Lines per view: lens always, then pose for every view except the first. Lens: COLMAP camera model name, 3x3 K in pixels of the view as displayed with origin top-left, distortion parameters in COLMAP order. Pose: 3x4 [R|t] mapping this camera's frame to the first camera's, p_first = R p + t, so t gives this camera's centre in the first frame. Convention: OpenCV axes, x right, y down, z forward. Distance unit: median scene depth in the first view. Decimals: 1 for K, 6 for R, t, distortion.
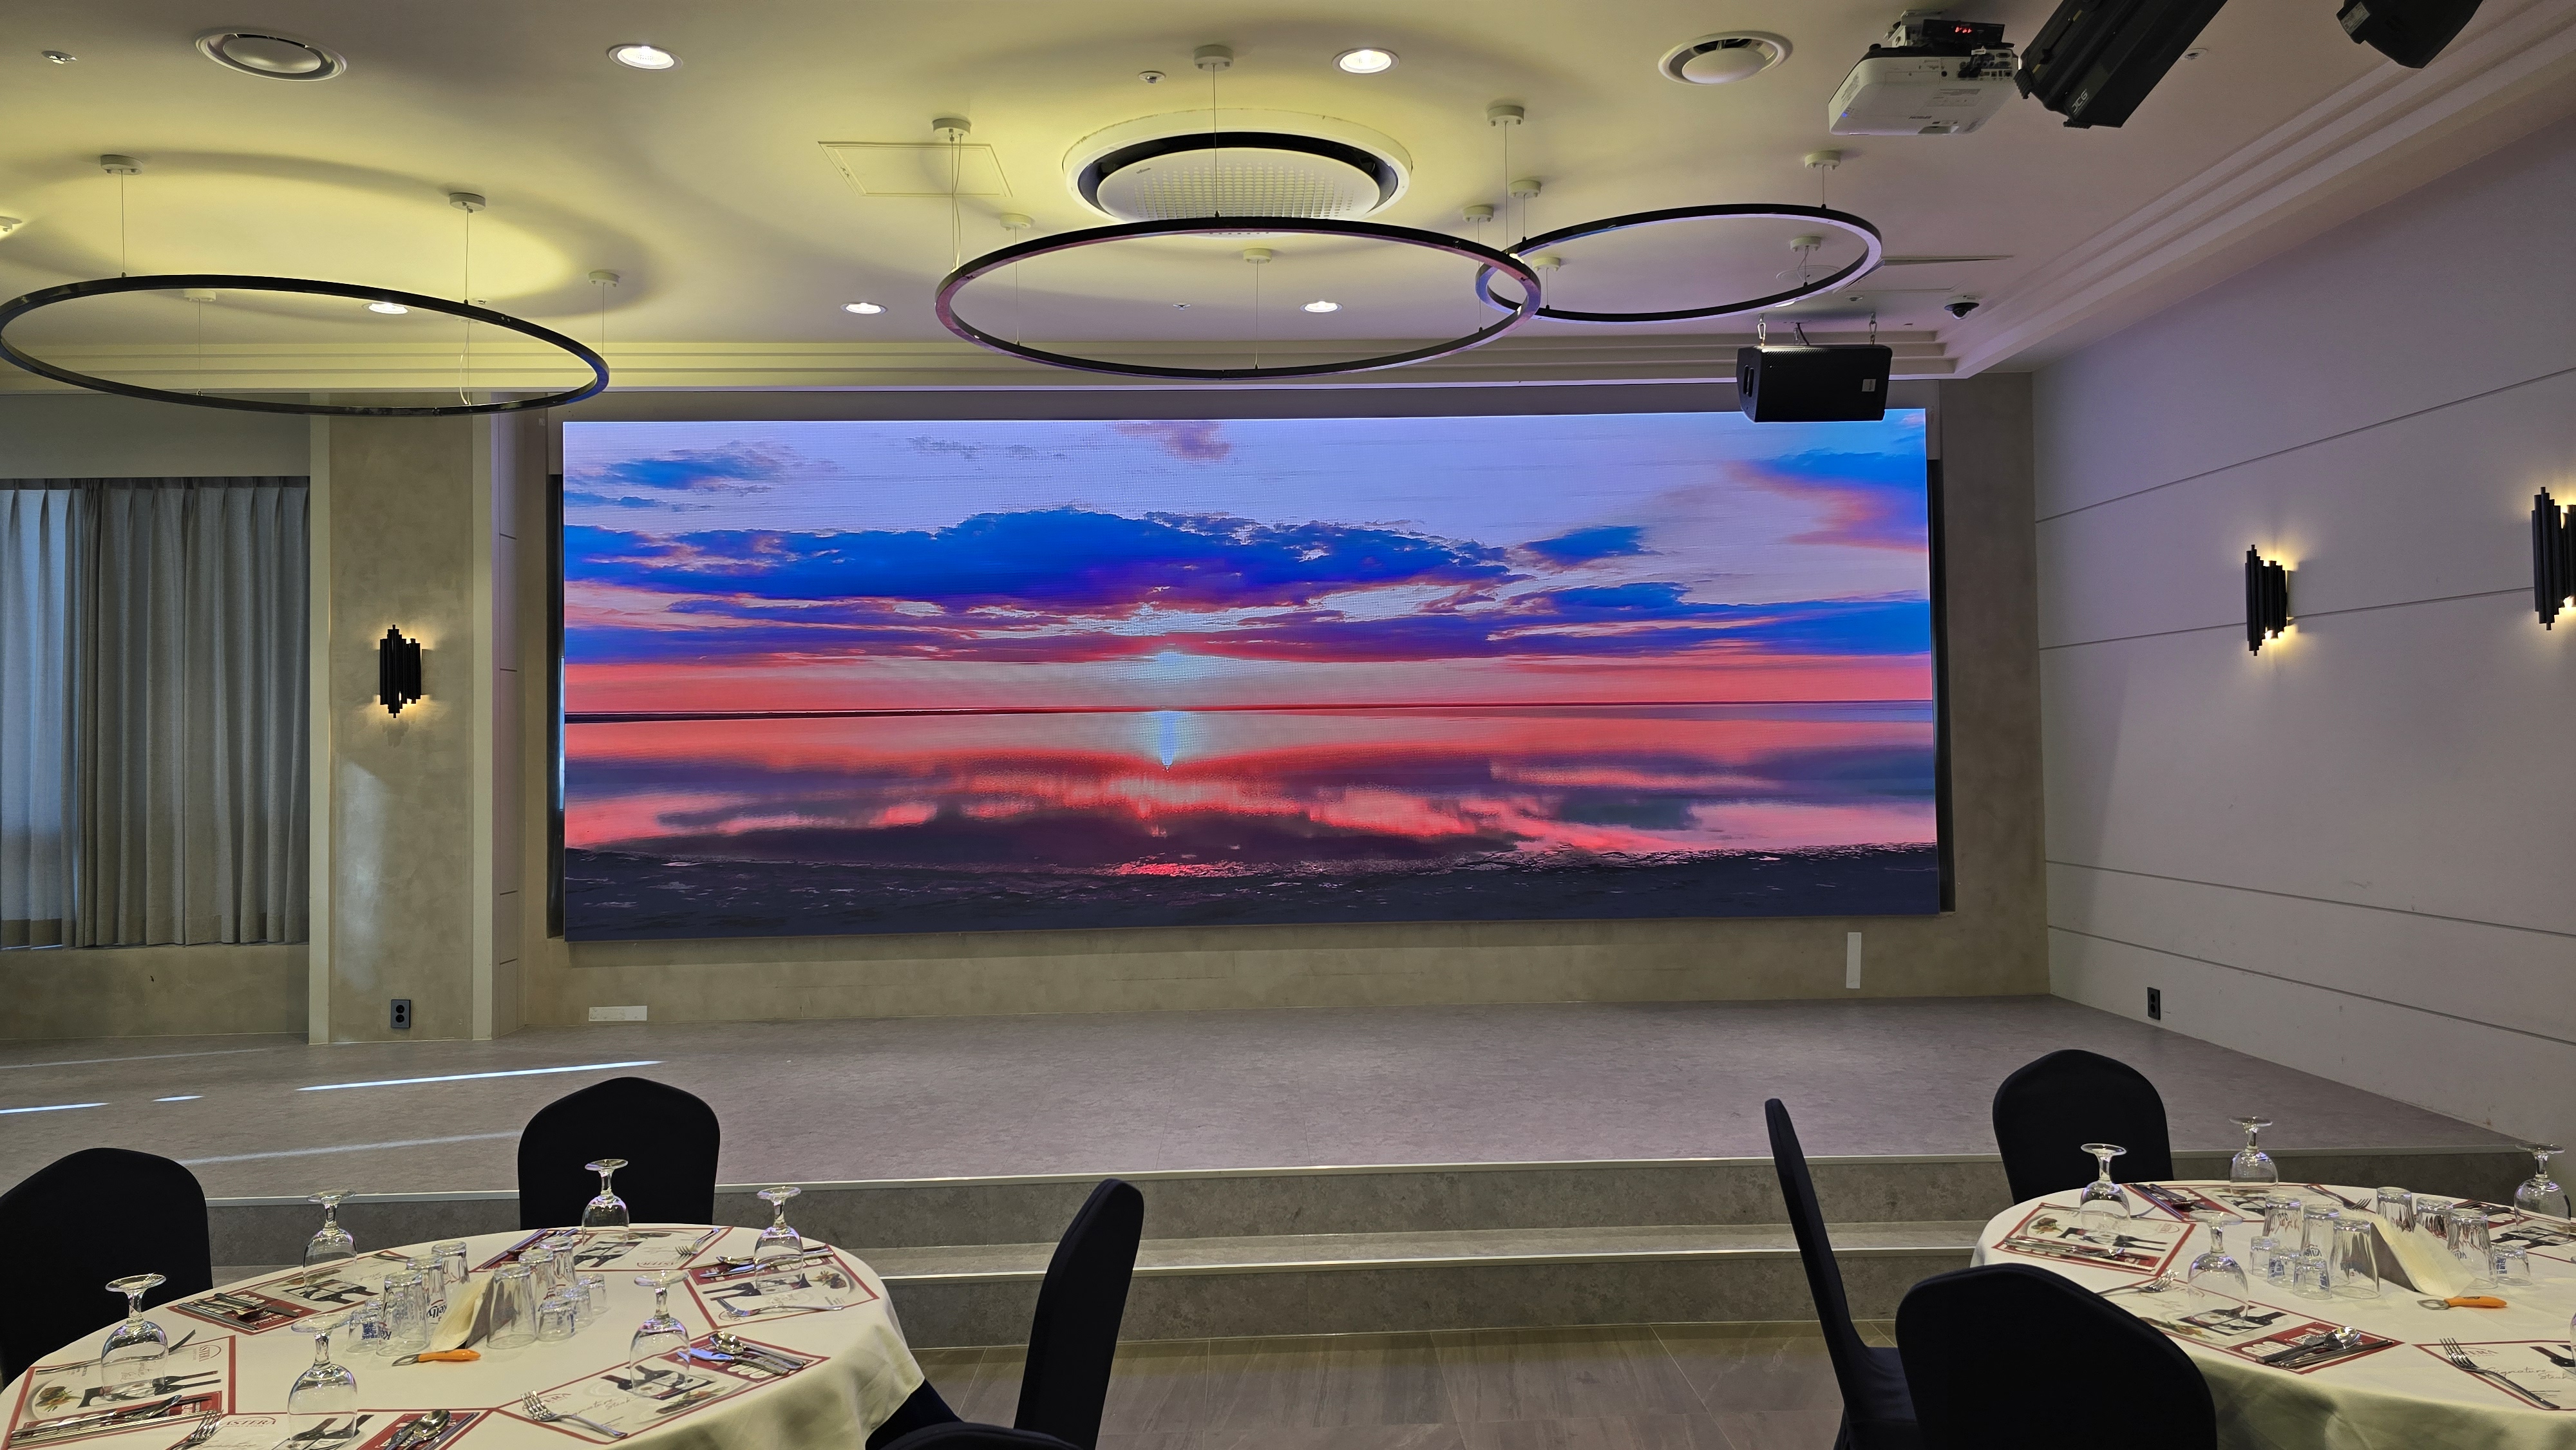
lens RADIAL K [[1727.4, 0, 1299.3], [0, 1727.4, 697.7], [0, 0, 1]] dist [0.026149, -0.006462]
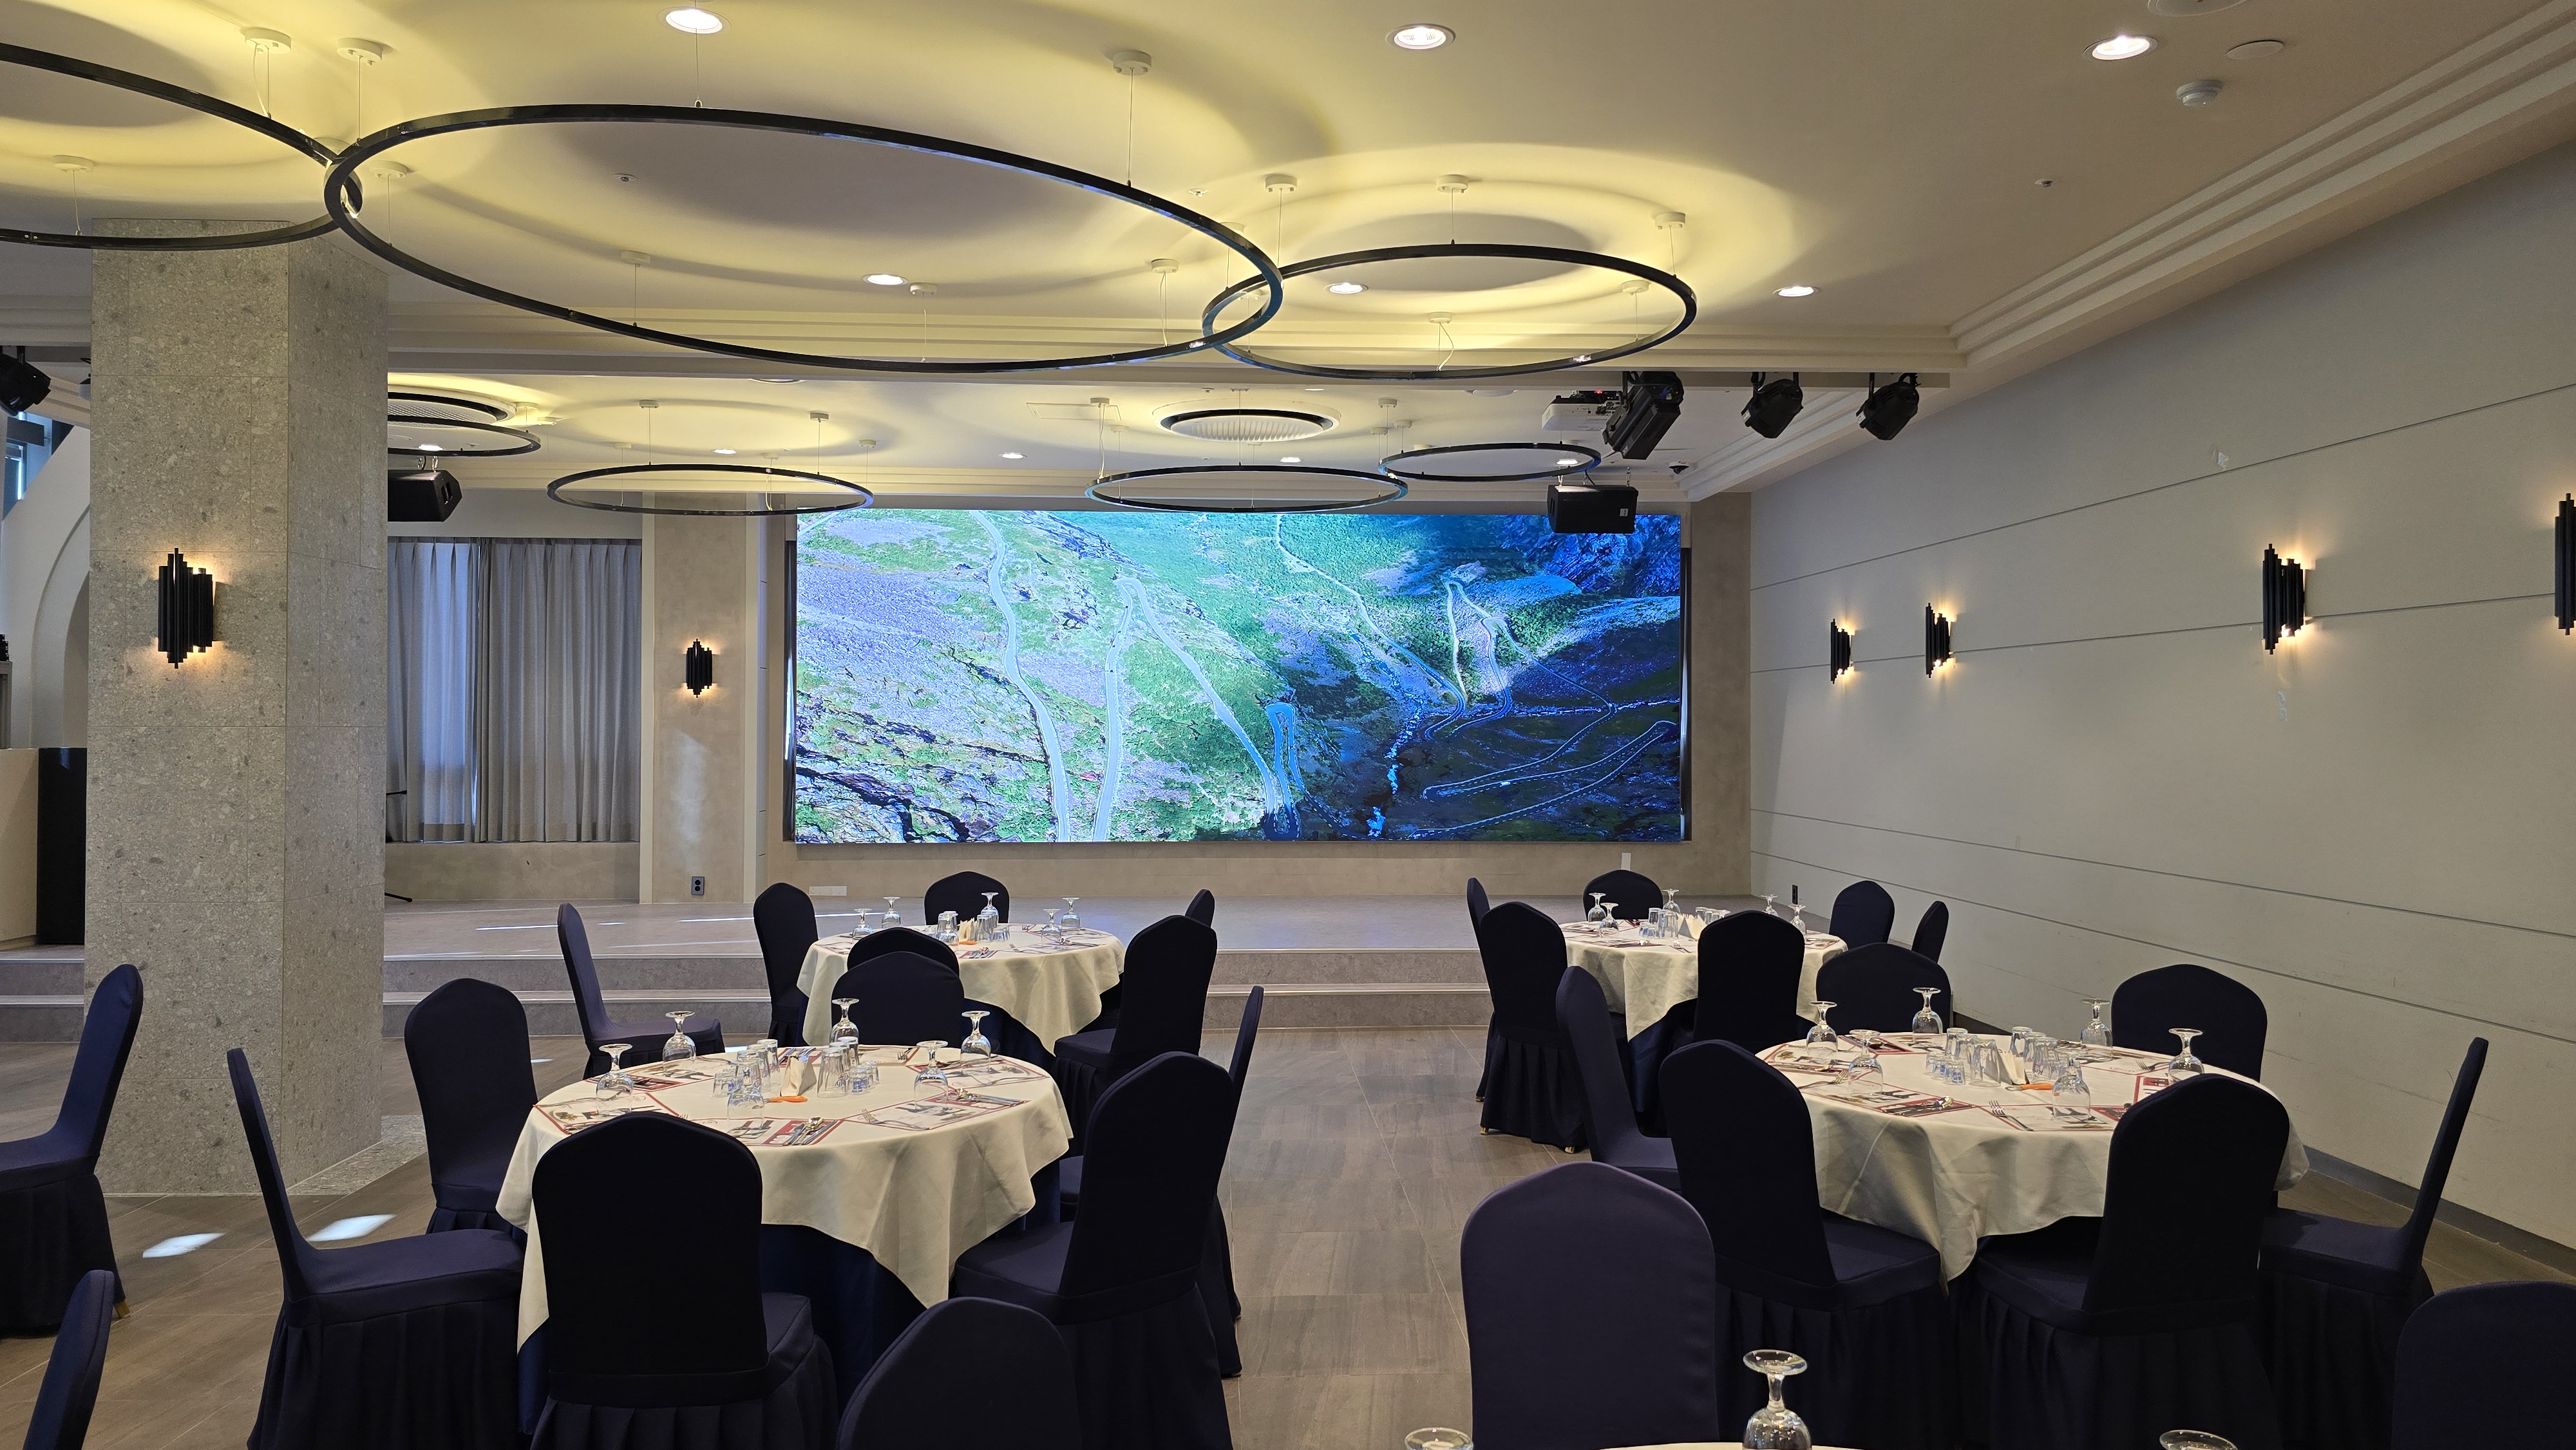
lens RADIAL K [[1727.4, 0, 1278.7], [0, 1727.4, 719.5], [0, 0, 1]] dist [0.026149, -0.006462]
pose [[0.999771, 0.018471, 0.010783, -0.010104], [-0.018731, 0.999524, 0.024520, -0.017009], [-0.010325, -0.024717, 0.999641, -0.567886]]
